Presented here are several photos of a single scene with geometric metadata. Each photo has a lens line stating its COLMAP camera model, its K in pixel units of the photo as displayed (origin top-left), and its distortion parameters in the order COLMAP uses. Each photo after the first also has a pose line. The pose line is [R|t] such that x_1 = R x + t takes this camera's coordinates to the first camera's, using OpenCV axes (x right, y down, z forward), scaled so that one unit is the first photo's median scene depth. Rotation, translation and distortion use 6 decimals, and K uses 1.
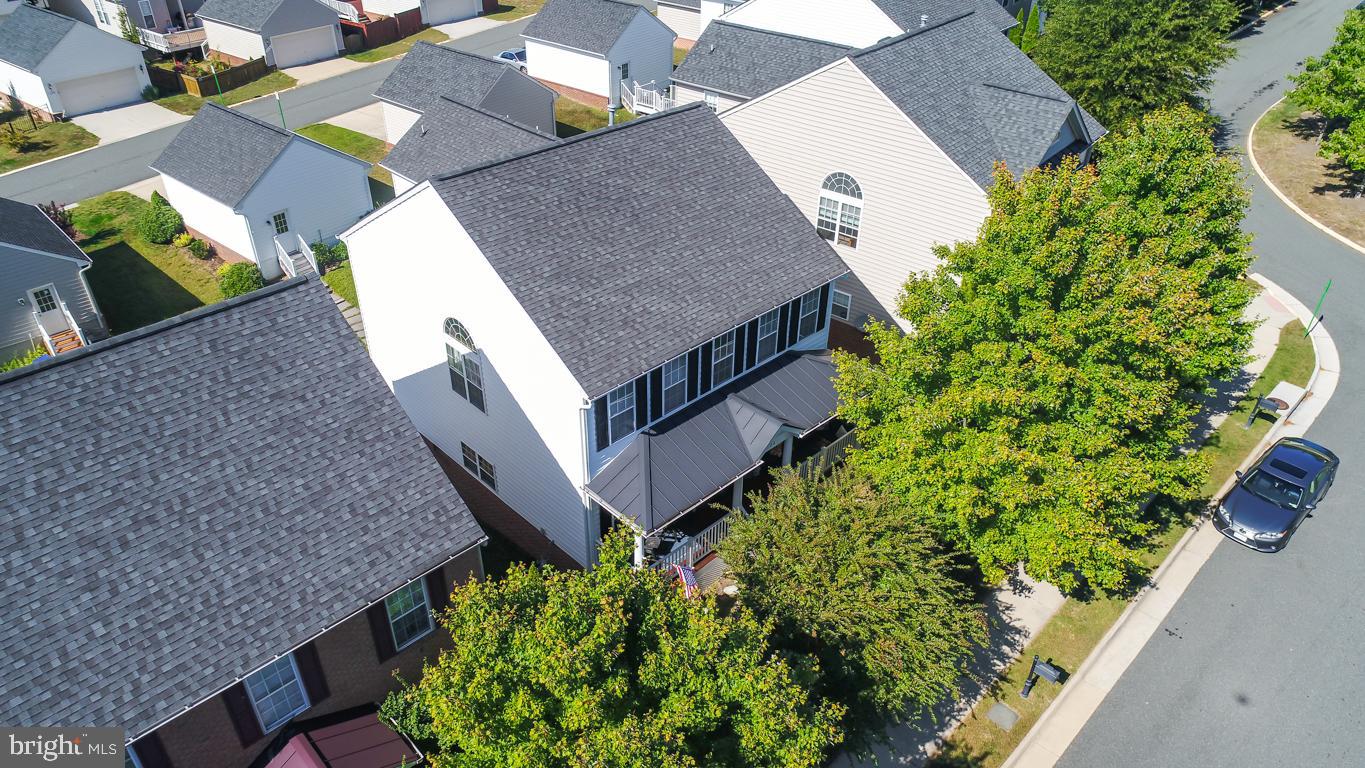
lens RADIAL K [[921.4, 0, 680.2], [0, 921.4, 385.2], [0, 0, 1]] dist [0.009052, 0.000496]
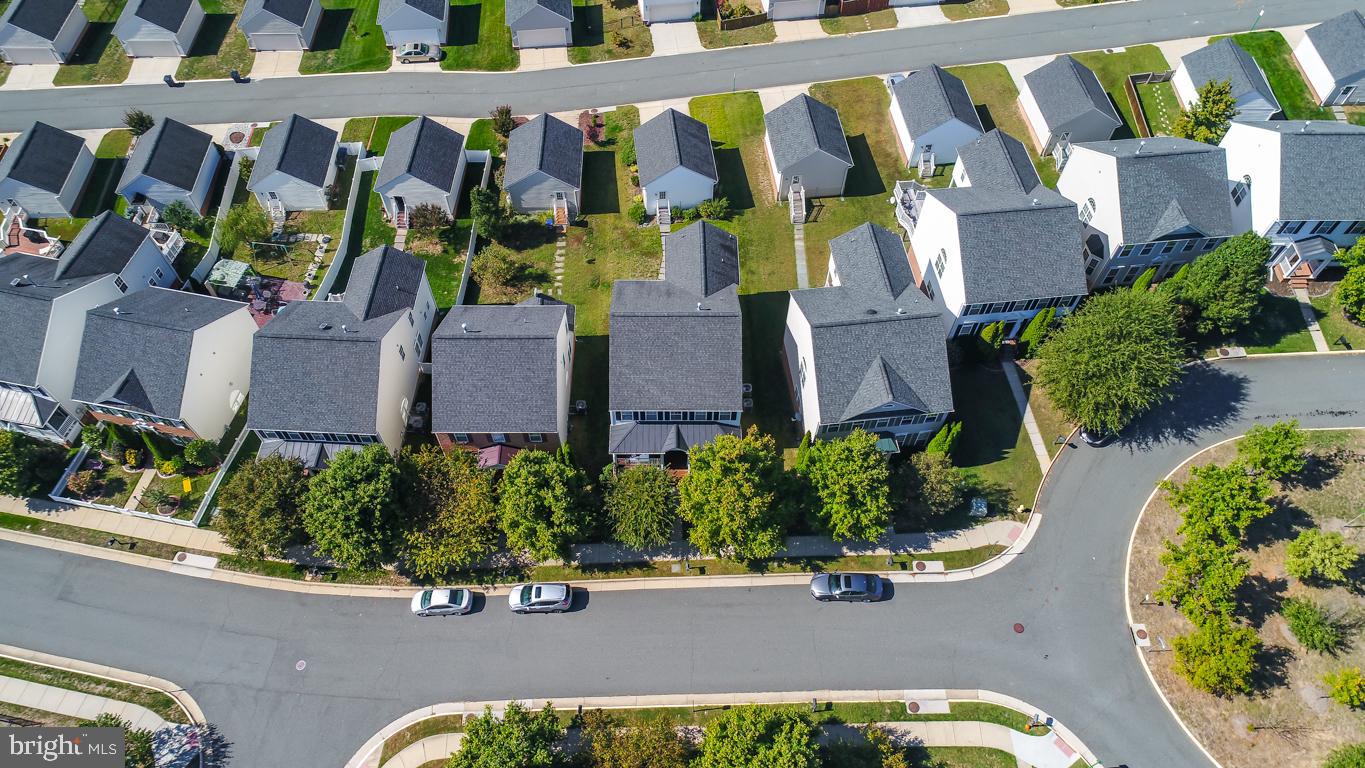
lens RADIAL K [[927.2, 0, 680.0], [0, 927.2, 379.8], [0, 0, 1]] dist [0.006245, 0.004463]
pose [[0.721743, 0.573219, -0.387953, 1.019769], [-0.384686, 0.798154, 0.463645, -1.333959], [0.575416, -0.185392, 0.796571, -1.119995]]
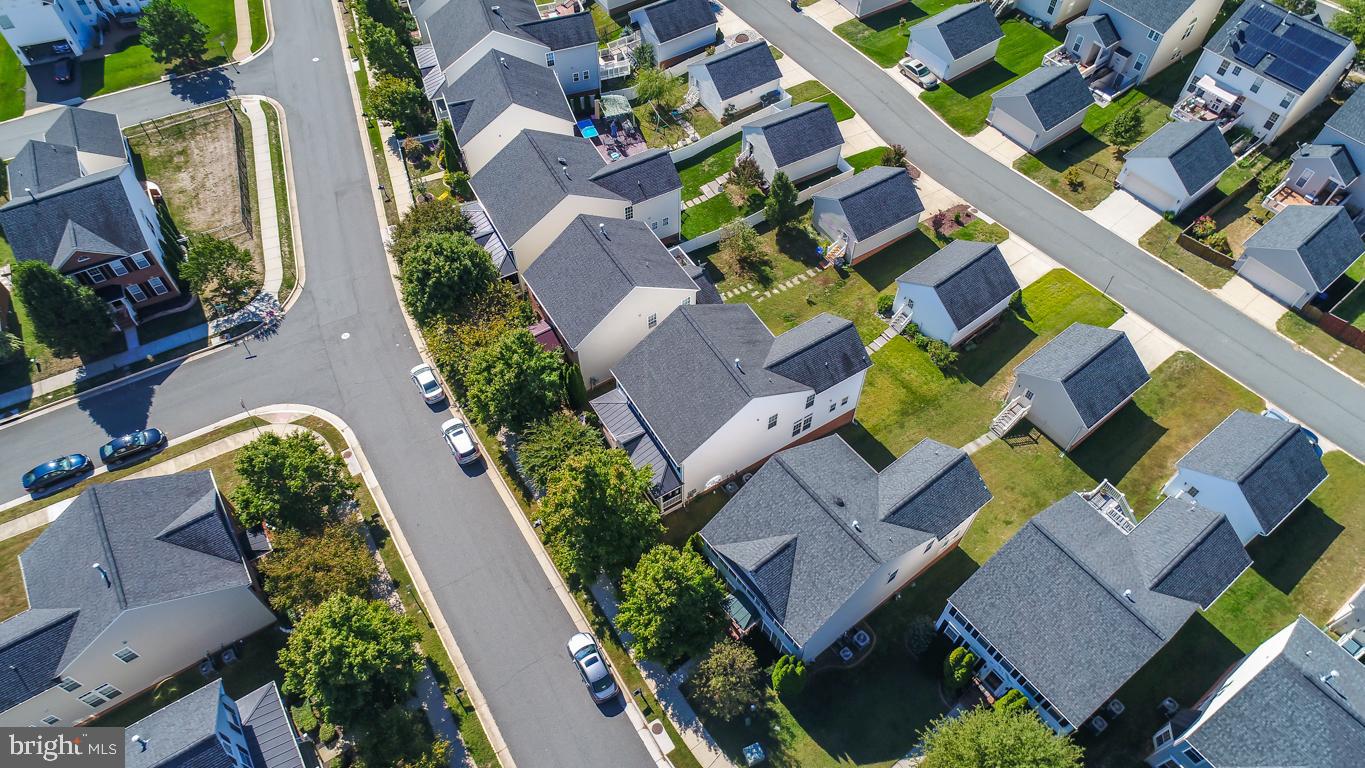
lens RADIAL K [[914.7, 0, 679.6], [0, 914.7, 383.2], [0, 0, 1]] dist [0.009135, 0.004095]
pose [[-0.217130, 0.790686, -0.572425, 1.408729], [-0.545902, 0.387782, 0.742709, -2.026010], [0.809226, 0.473752, 0.347438, 0.083391]]
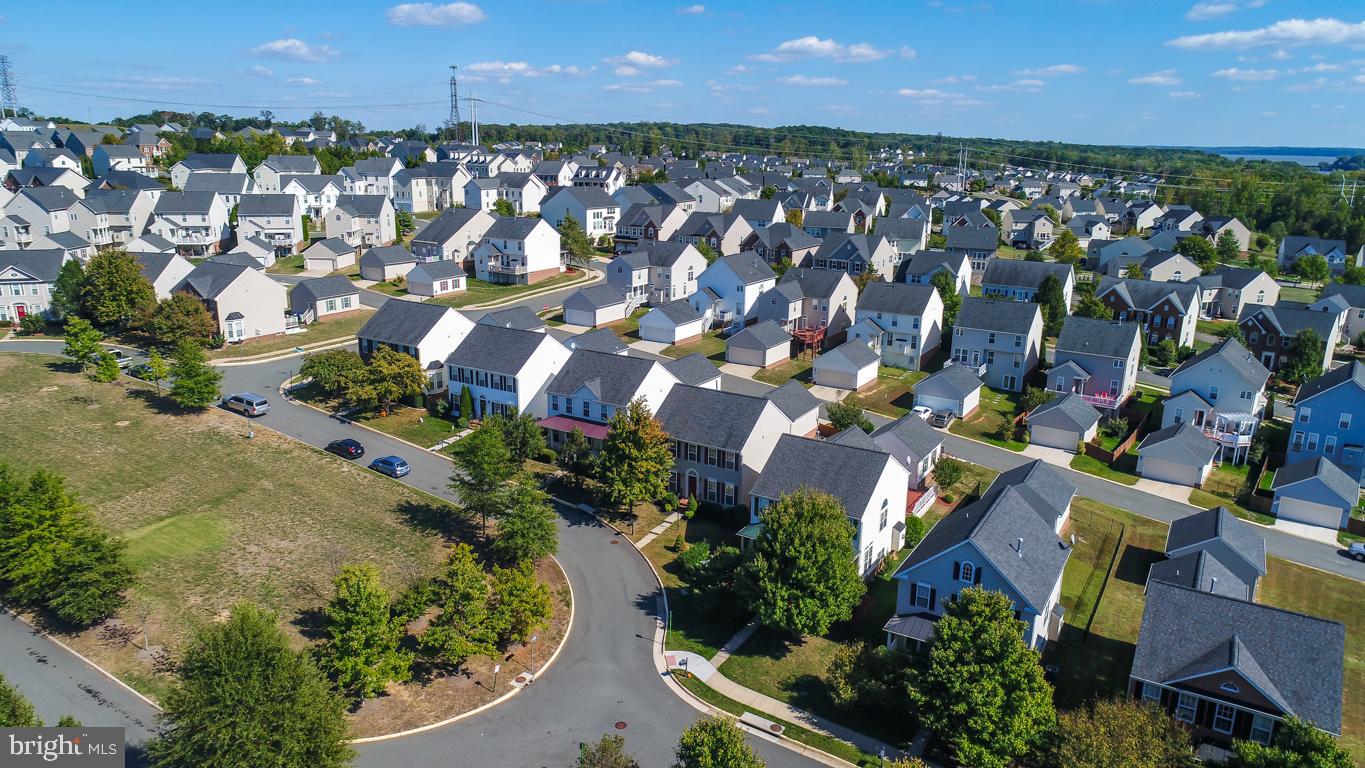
lens RADIAL K [[916.1, 0, 682.5], [0, 916.1, 384.0], [0, 0, 1]] dist [0.013041, 0.002543]
pose [[-0.251330, -0.264165, 0.931155, -0.754108], [0.525267, 0.770822, 0.360455, -1.325913], [-0.812974, 0.579699, -0.054974, 0.789881]]
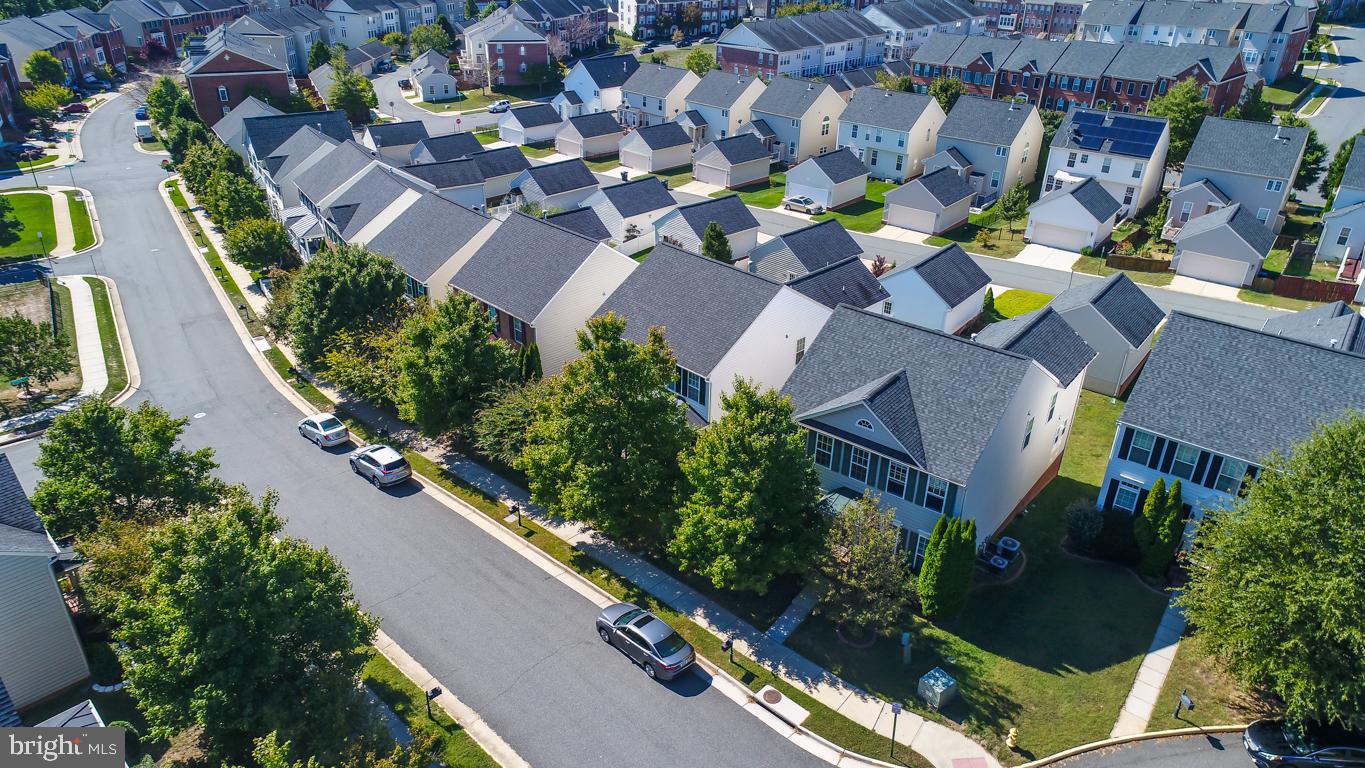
lens RADIAL K [[914.7, 0, 679.6], [0, 914.7, 383.2], [0, 0, 1]] dist [0.009135, 0.004095]
pose [[0.019224, 0.453054, -0.891276, 1.826467], [-0.576796, 0.733166, 0.360242, -0.749637], [0.816662, 0.507159, 0.275414, 0.489439]]
